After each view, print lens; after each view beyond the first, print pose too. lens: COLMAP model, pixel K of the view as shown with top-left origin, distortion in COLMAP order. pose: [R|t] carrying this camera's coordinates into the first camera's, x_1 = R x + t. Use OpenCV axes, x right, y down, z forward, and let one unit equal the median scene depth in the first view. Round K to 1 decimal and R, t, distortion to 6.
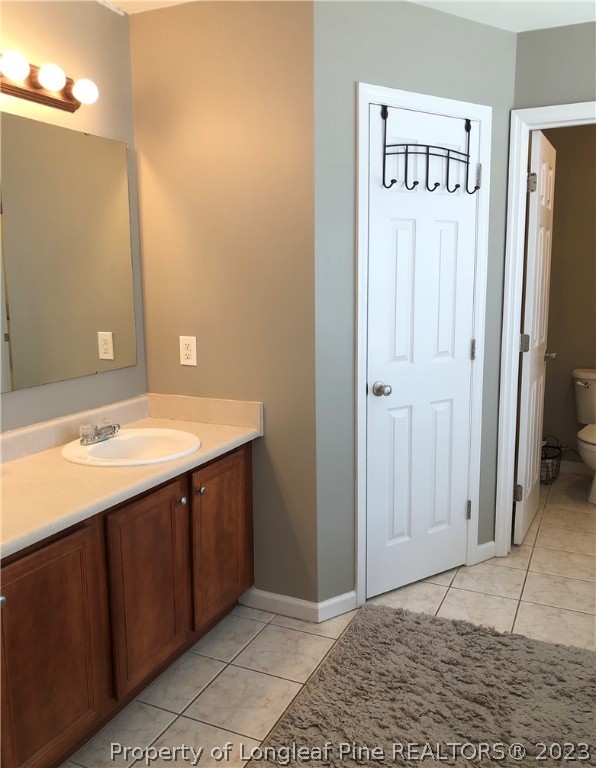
lens RADIAL K [[652.2, 0, 304.4], [0, 652.2, 376.9], [0, 0, 1]] dist [0.027045, -0.023009]
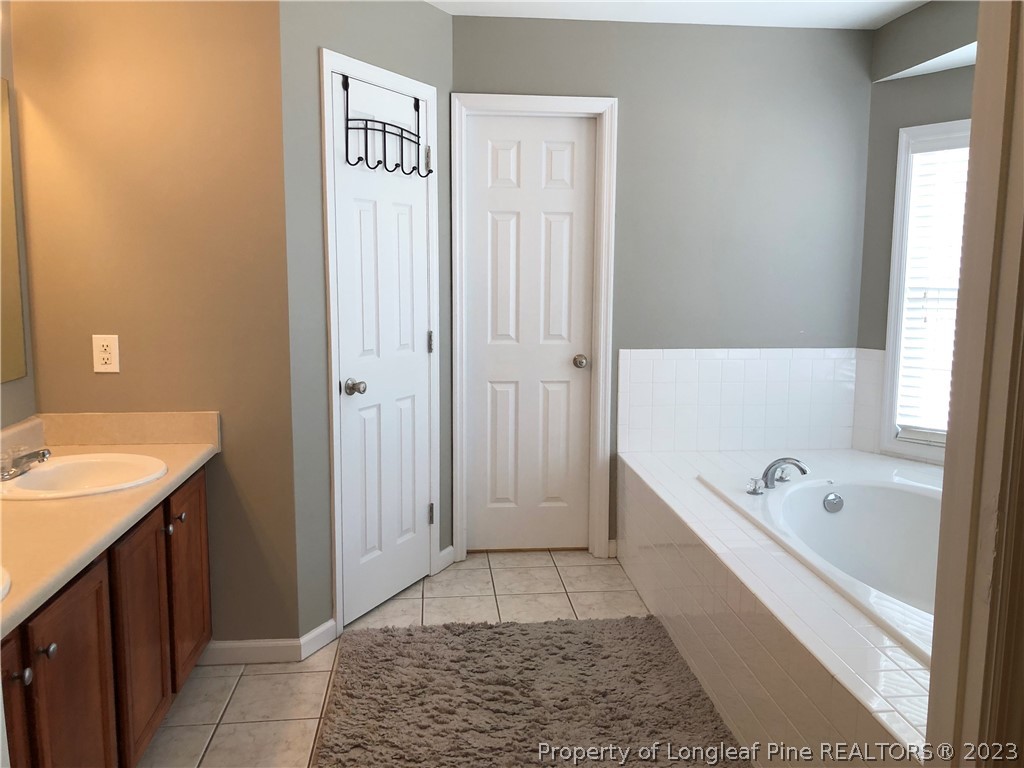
lens RADIAL K [[846.4, 0, 515.4], [0, 846.4, 386.1], [0, 0, 1]] dist [0.036277, -0.036745]
pose [[0.860626, -0.060418, 0.505641, -0.291458], [0.067929, 0.997684, 0.003592, 0.029610], [-0.504686, 0.031257, 0.862737, -0.128249]]
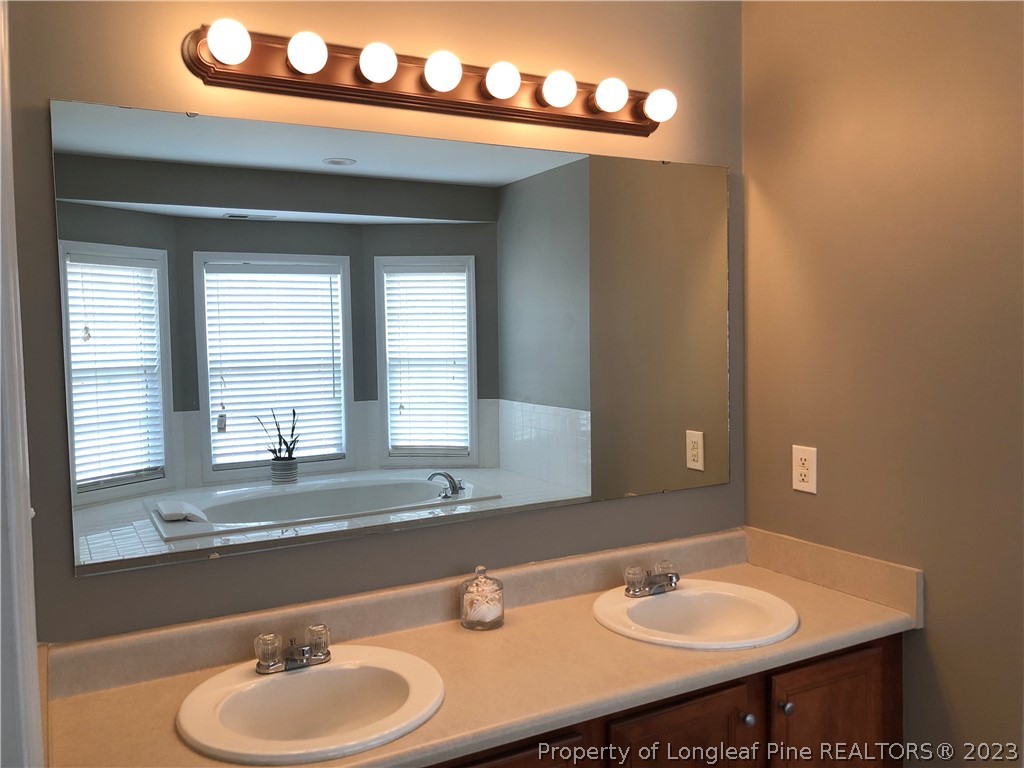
lens RADIAL K [[846.4, 0, 522.5], [0, 846.4, 384.9], [0, 0, 1]] dist [0.036277, -0.036745]
pose [[0.811517, 0.023736, -0.583847, 0.087958], [-0.079232, 0.994416, -0.069702, -0.044676], [0.578932, 0.102824, 0.808866, 0.163923]]
